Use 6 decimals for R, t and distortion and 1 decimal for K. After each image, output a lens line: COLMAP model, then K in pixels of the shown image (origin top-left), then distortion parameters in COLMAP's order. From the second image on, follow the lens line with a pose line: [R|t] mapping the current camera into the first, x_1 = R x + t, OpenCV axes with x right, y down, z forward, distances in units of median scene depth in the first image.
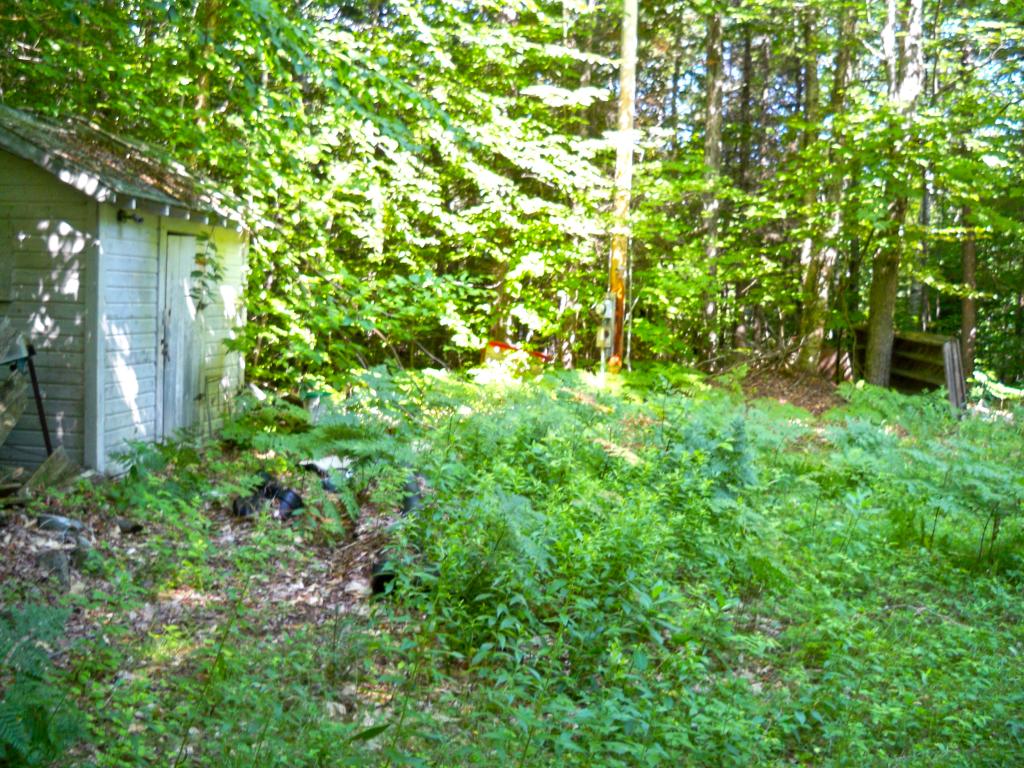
lens RADIAL K [[1048.1, 0, 512.0], [0, 1048.1, 384.0], [0, 0, 1]] dist [-0.001595, -0.001690]
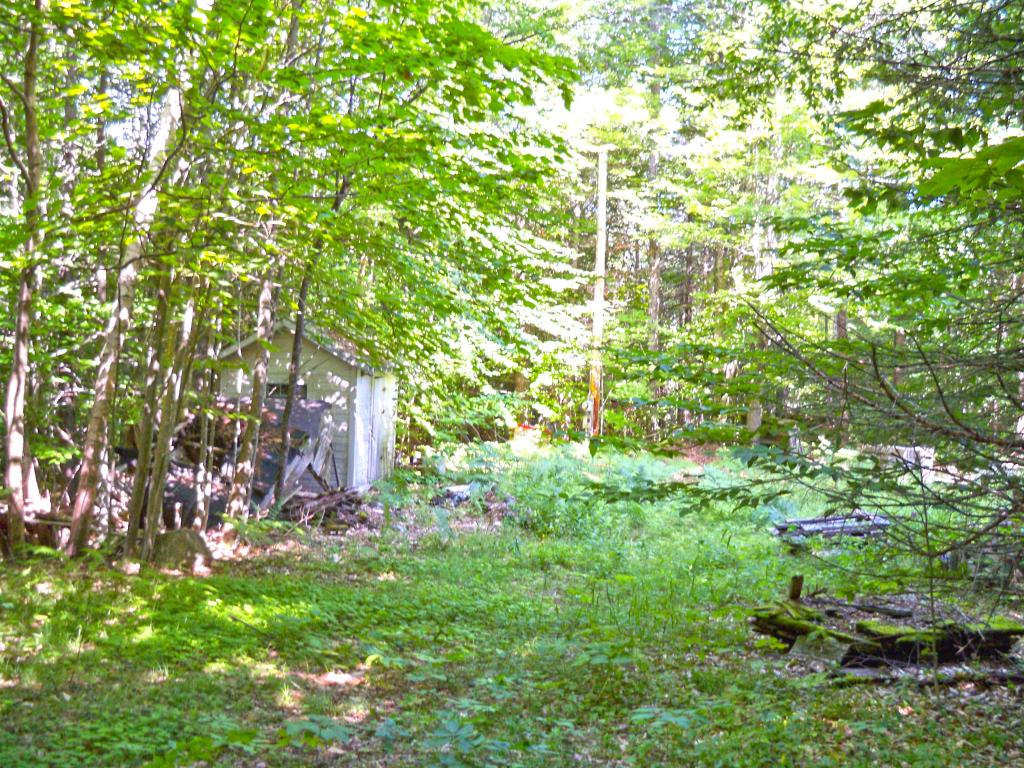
lens RADIAL K [[1048.1, 0, 512.0], [0, 1048.1, 384.0], [0, 0, 1]] dist [-0.001595, -0.001690]
pose [[0.999936, -0.007230, 0.008664, -0.049972], [0.007750, 0.998074, -0.061550, -0.001488], [-0.008202, 0.061613, 0.998066, -0.716024]]
